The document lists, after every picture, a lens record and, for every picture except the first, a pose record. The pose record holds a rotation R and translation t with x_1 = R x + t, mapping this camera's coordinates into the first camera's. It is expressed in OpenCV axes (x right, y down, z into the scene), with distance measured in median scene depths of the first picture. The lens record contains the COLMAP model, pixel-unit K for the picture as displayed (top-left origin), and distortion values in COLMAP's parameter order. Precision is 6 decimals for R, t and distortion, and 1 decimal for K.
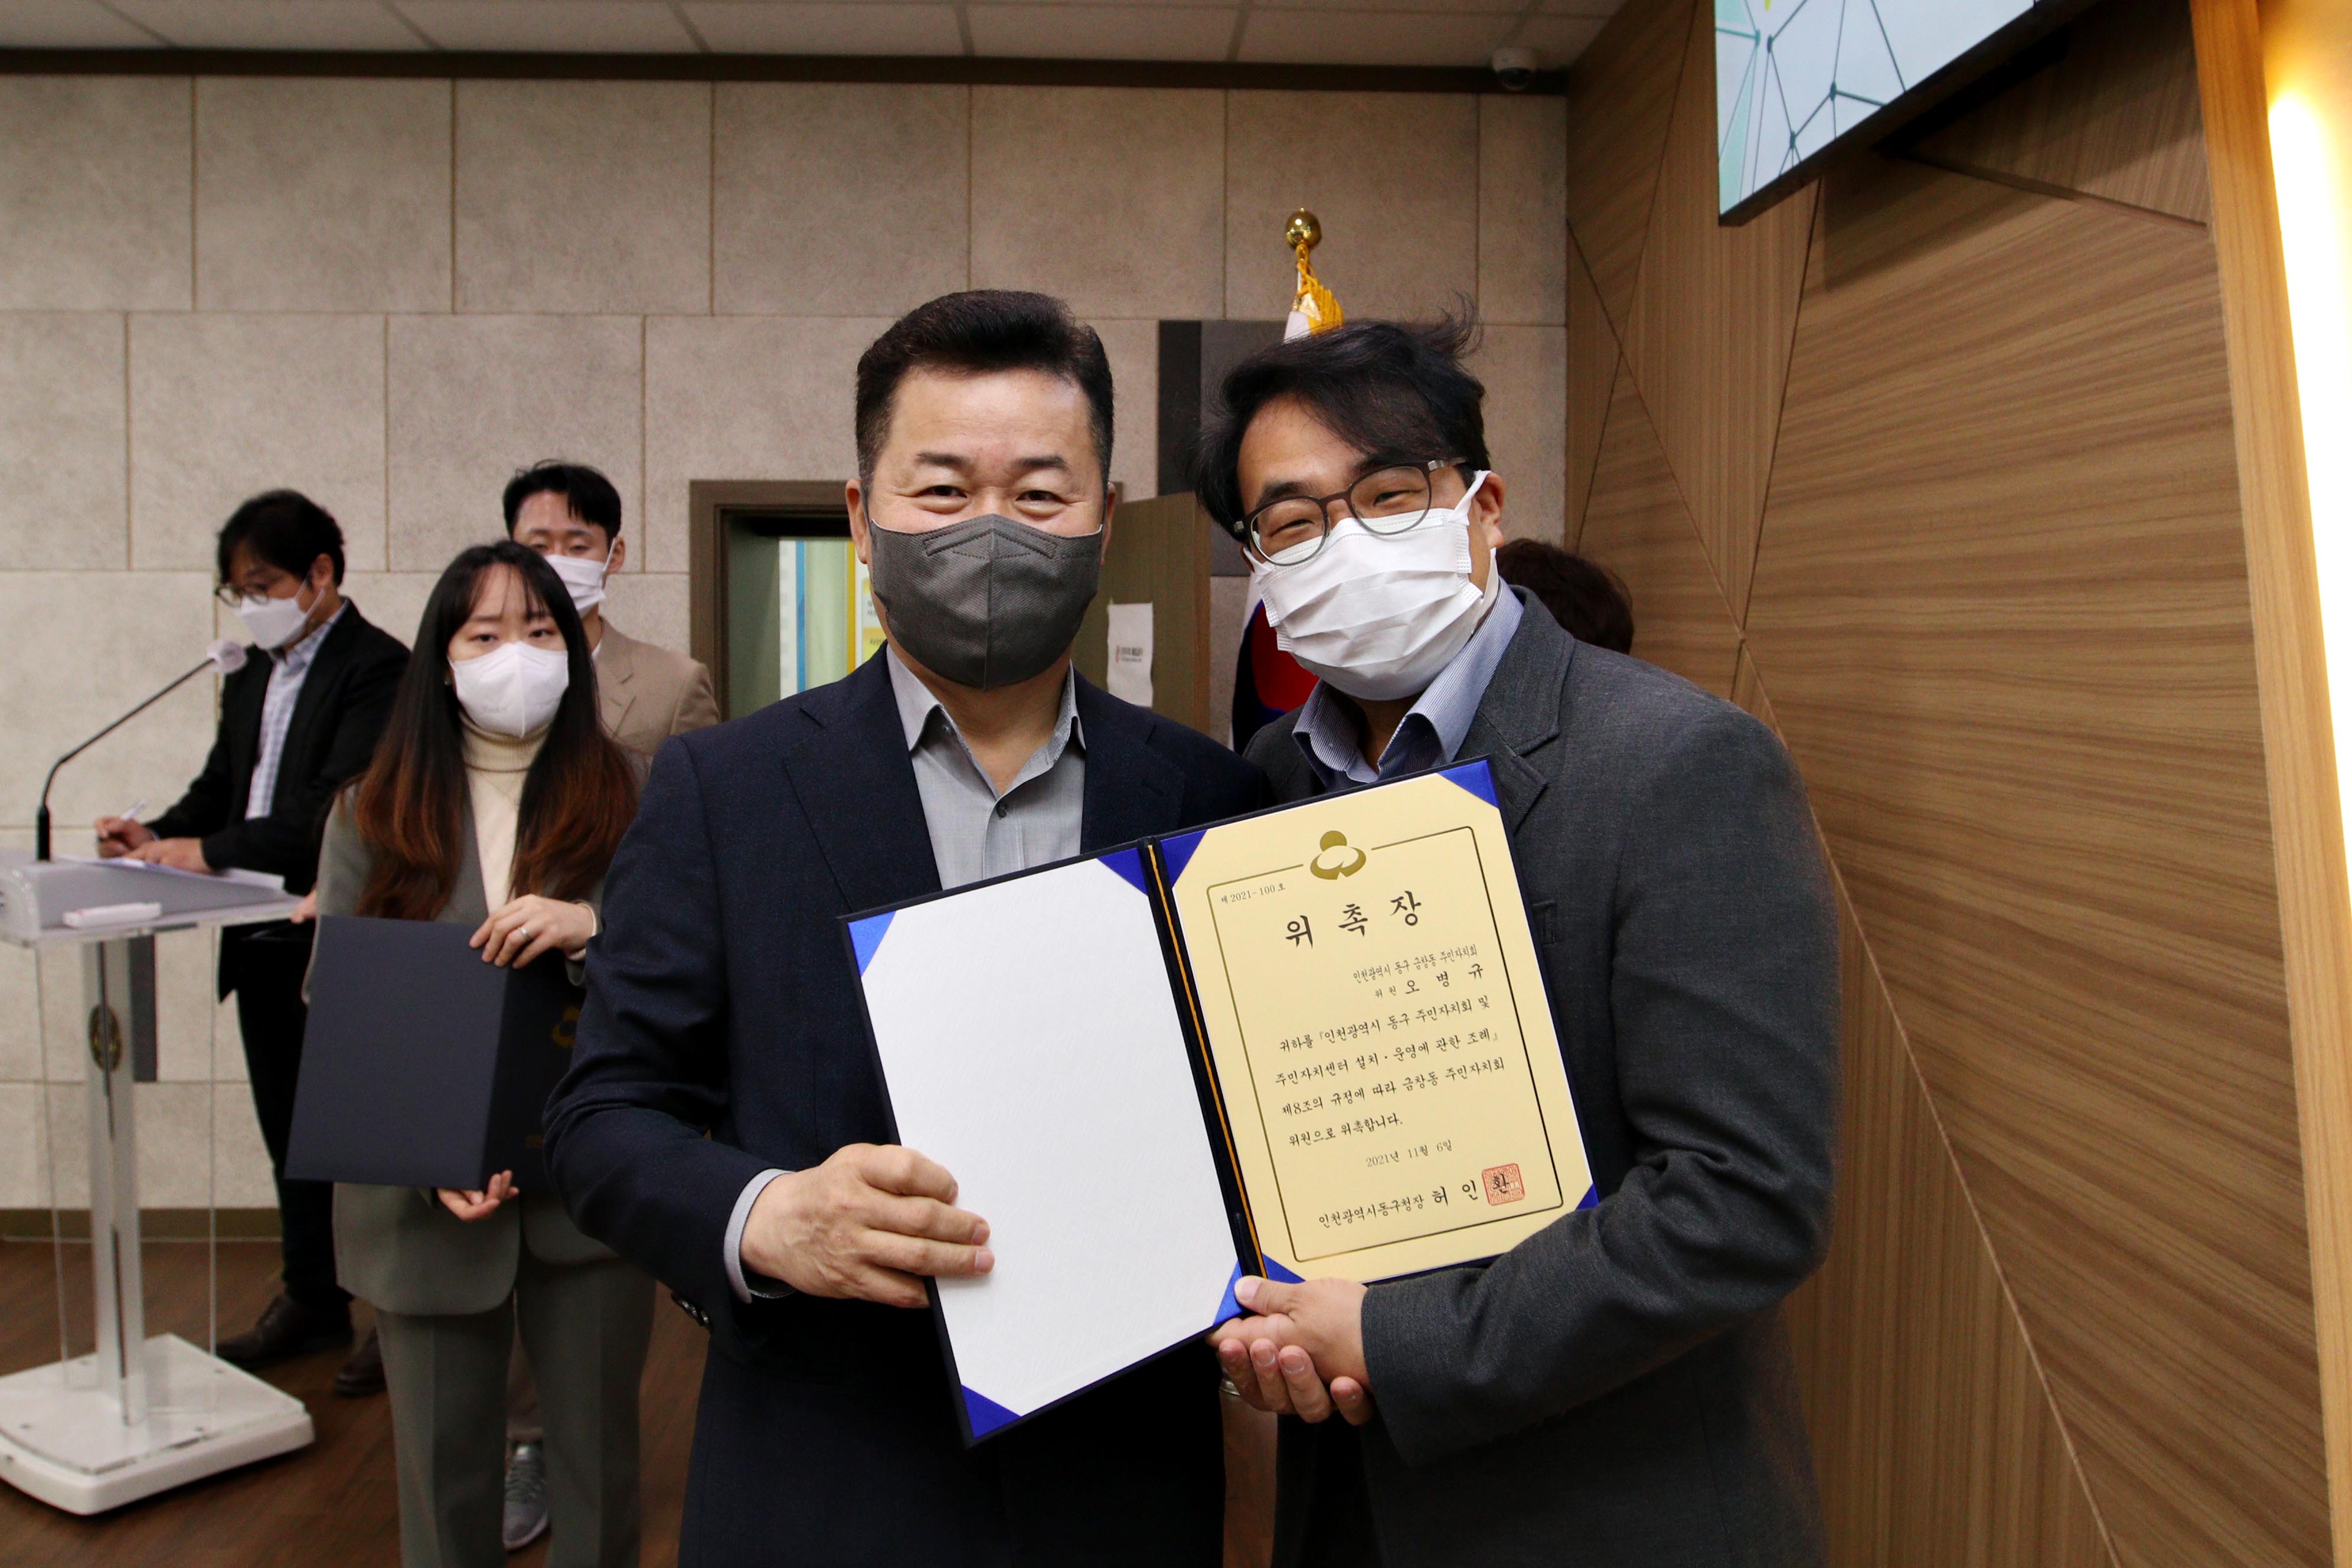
lens RADIAL K [[1957.2, 0, 1182.9], [0, 1957.2, 696.1], [0, 0, 1]] dist [-0.032753, 0.010768]
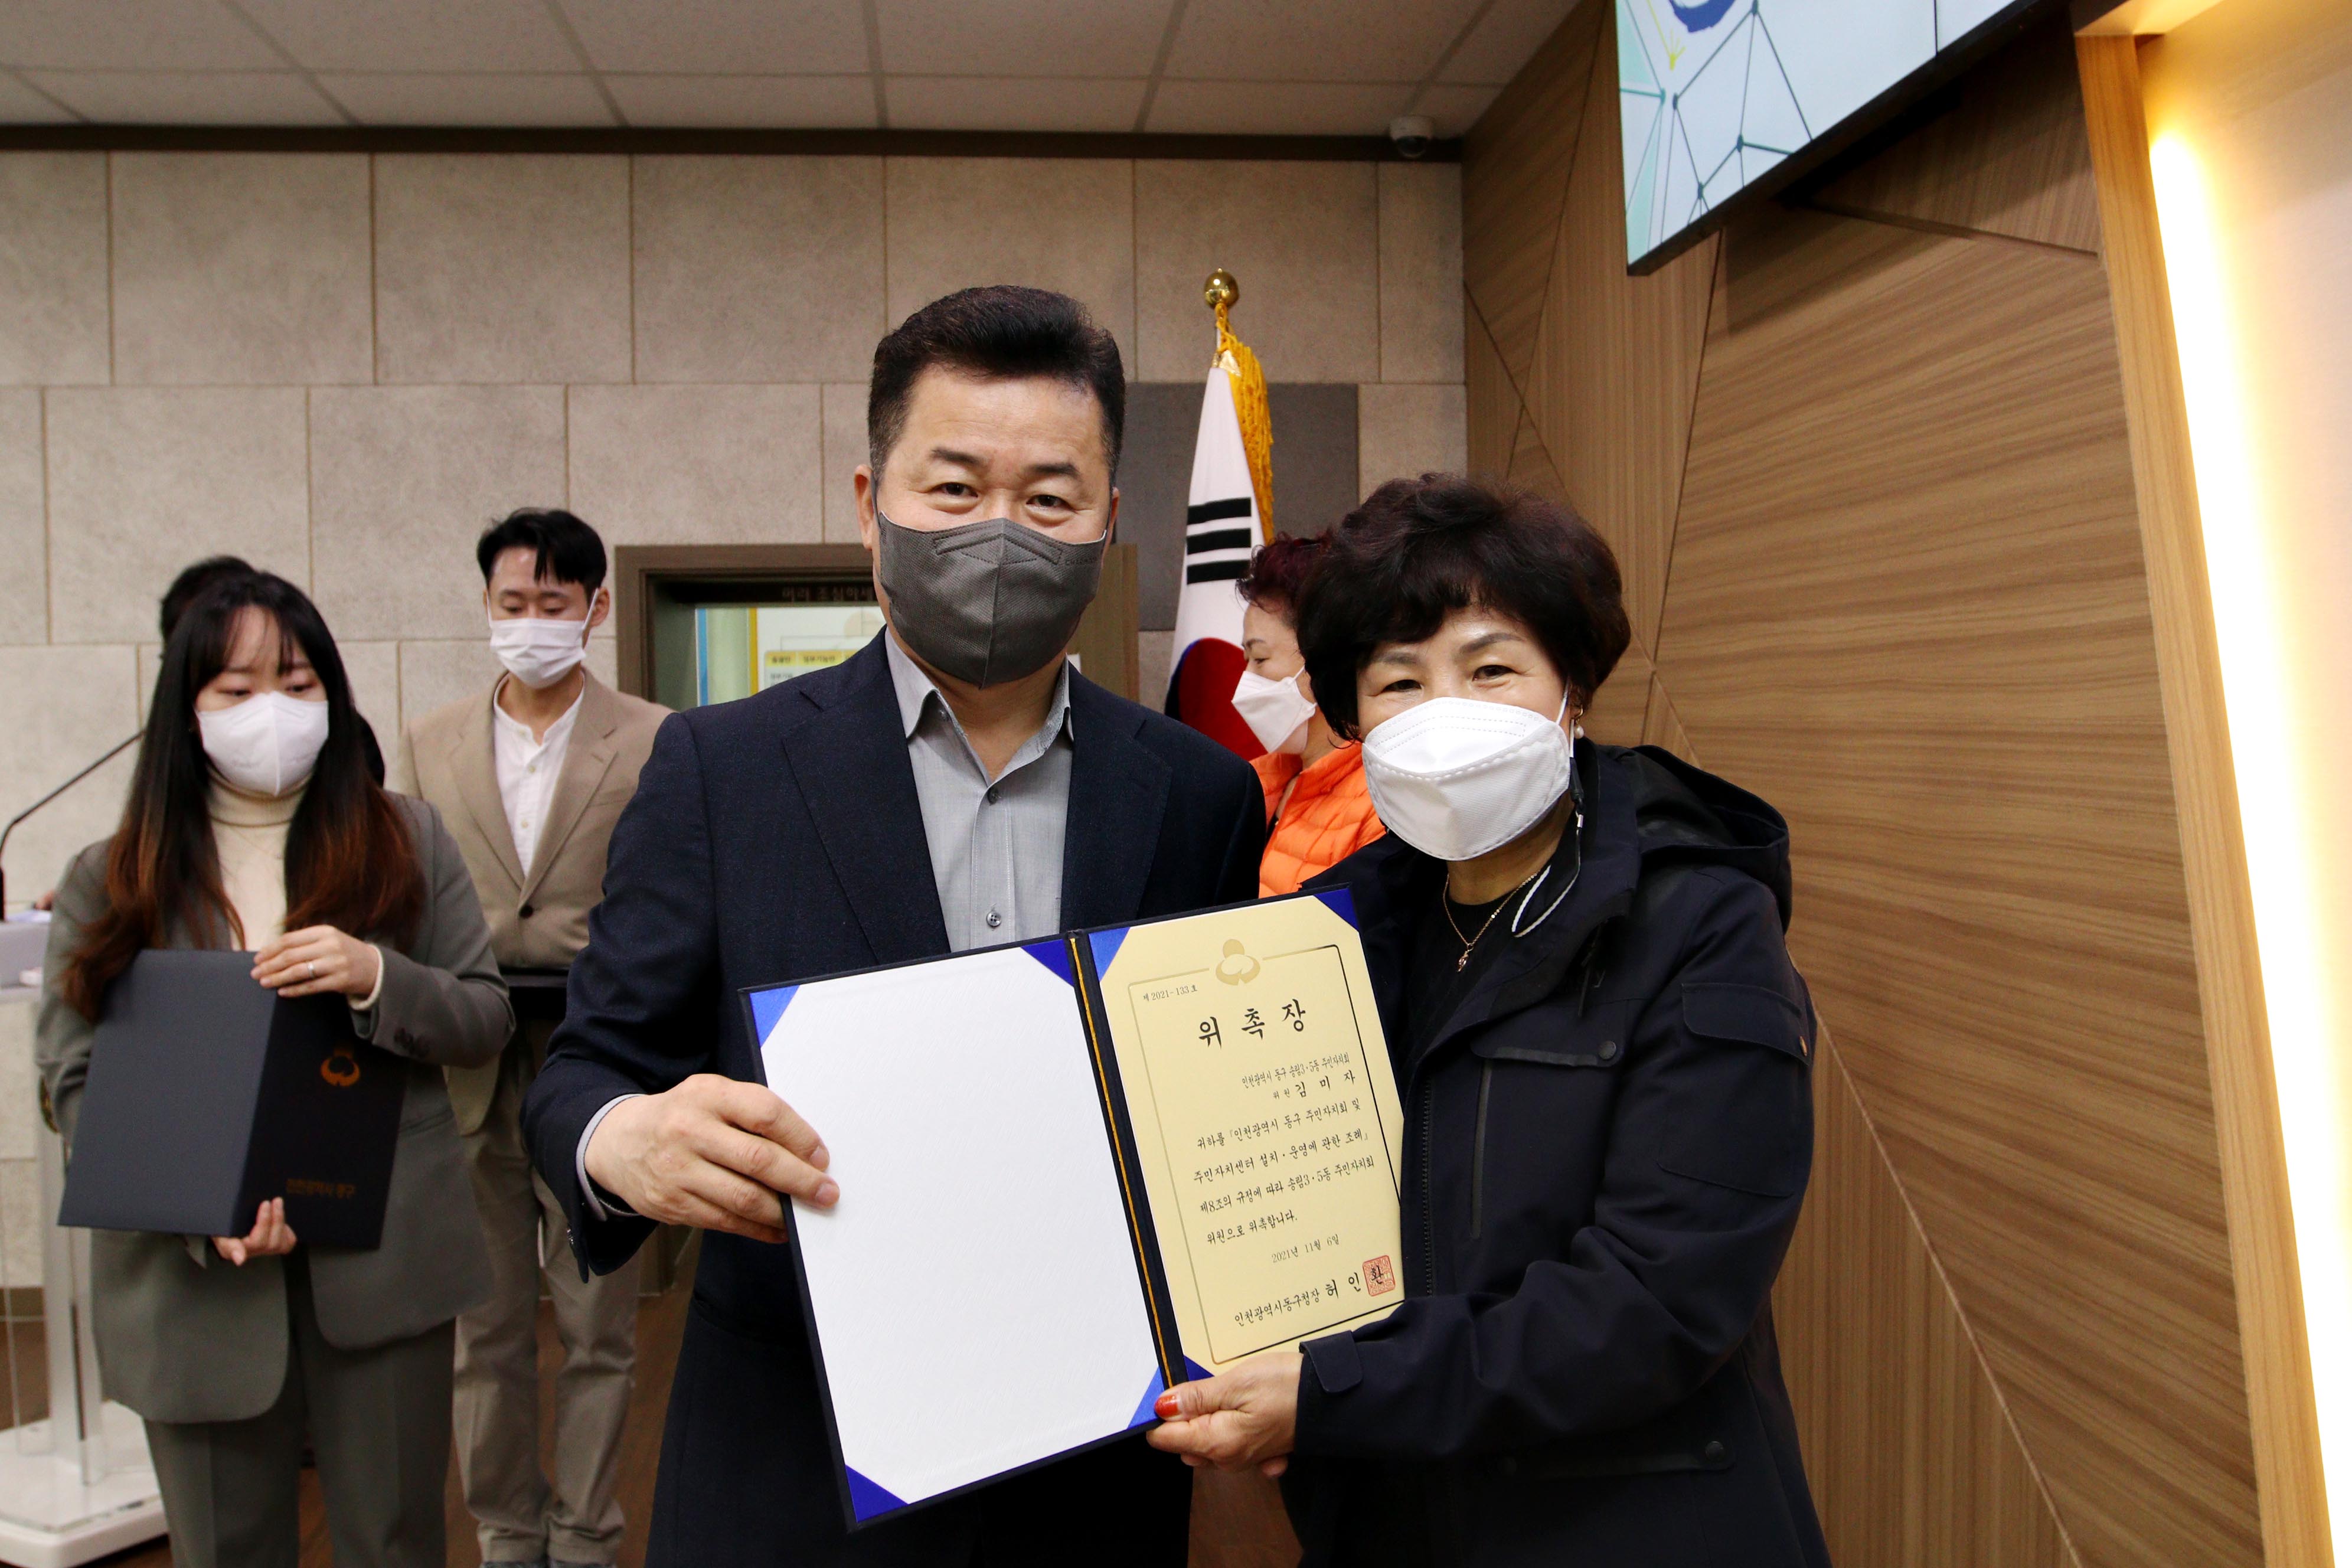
lens RADIAL K [[1954.5, 0, 1148.3], [0, 1954.5, 753.5], [0, 0, 1]] dist [-0.027176, 0.012257]
pose [[0.998609, -0.021491, 0.048146, -0.026771], [0.022136, 0.999672, -0.012904, 0.016789], [-0.047853, 0.013952, 0.998757, -0.025365]]
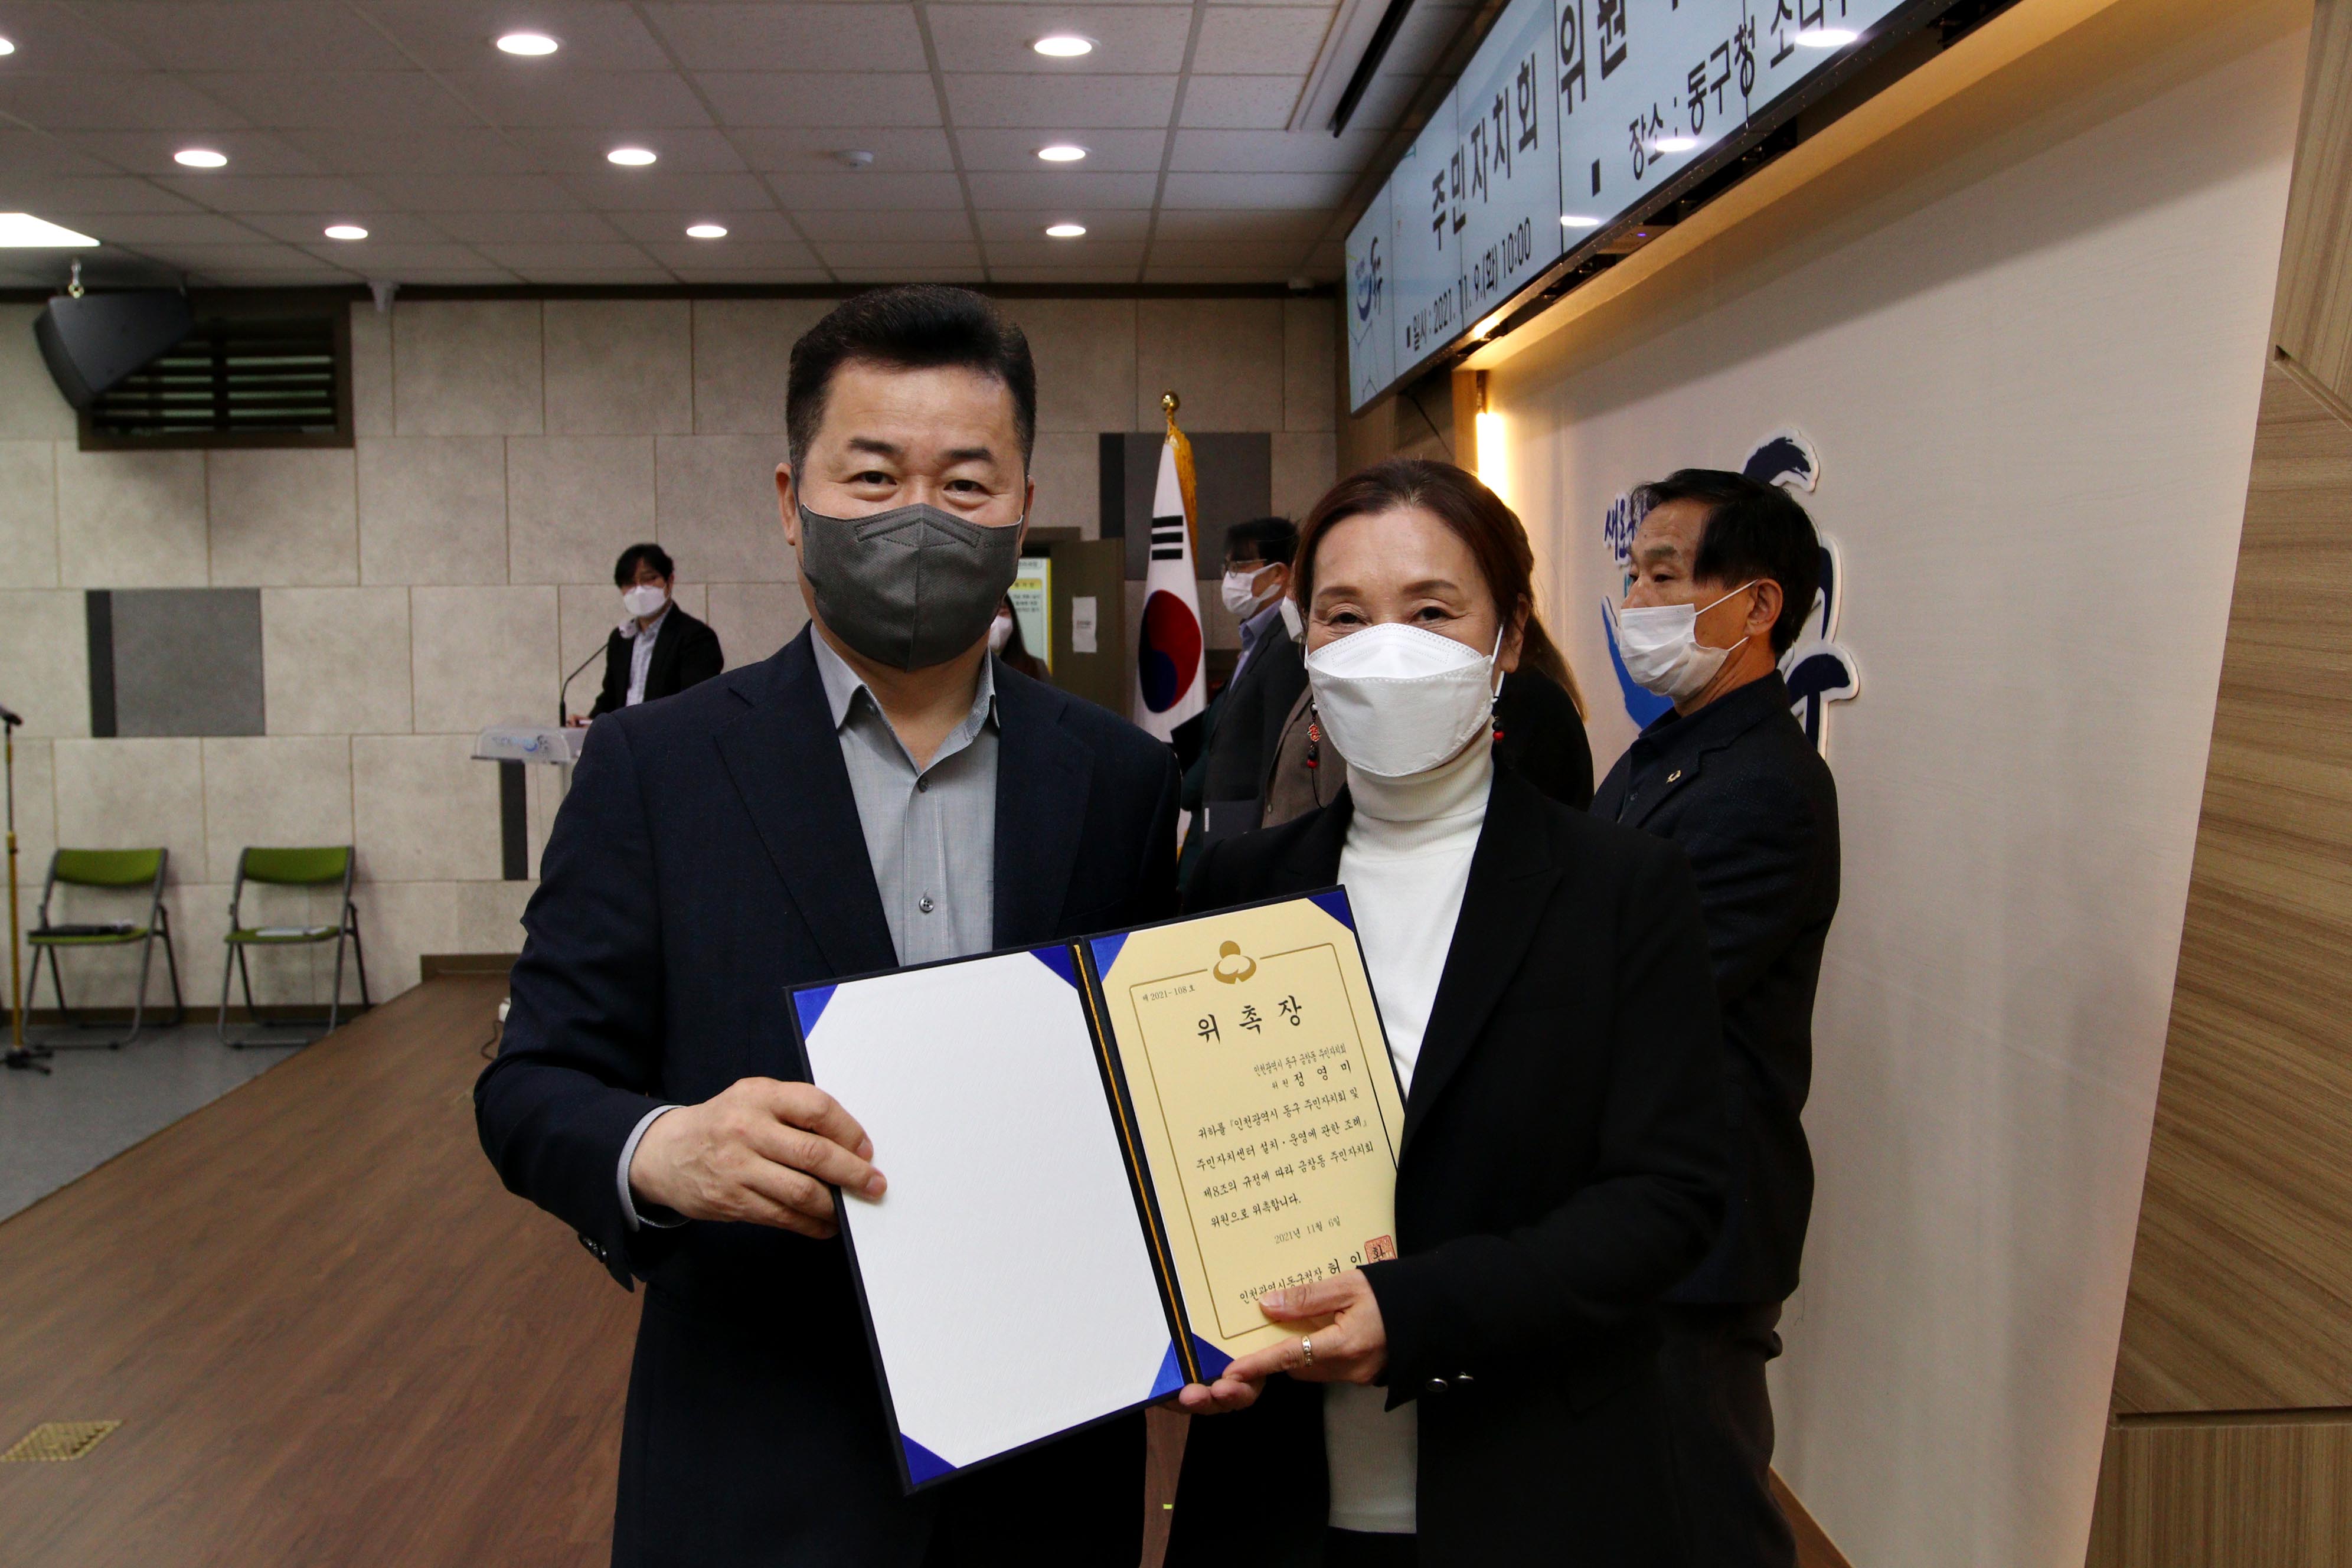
lens RADIAL K [[2036.1, 0, 1172.7], [0, 2036.1, 757.3], [0, 0, 1]] dist [-0.018184, 0.015332]
pose [[0.999905, -0.013296, 0.003532, 0.042962], [0.013169, 0.999343, 0.033778, 0.035841], [-0.003979, -0.033729, 0.999423, -0.830057]]
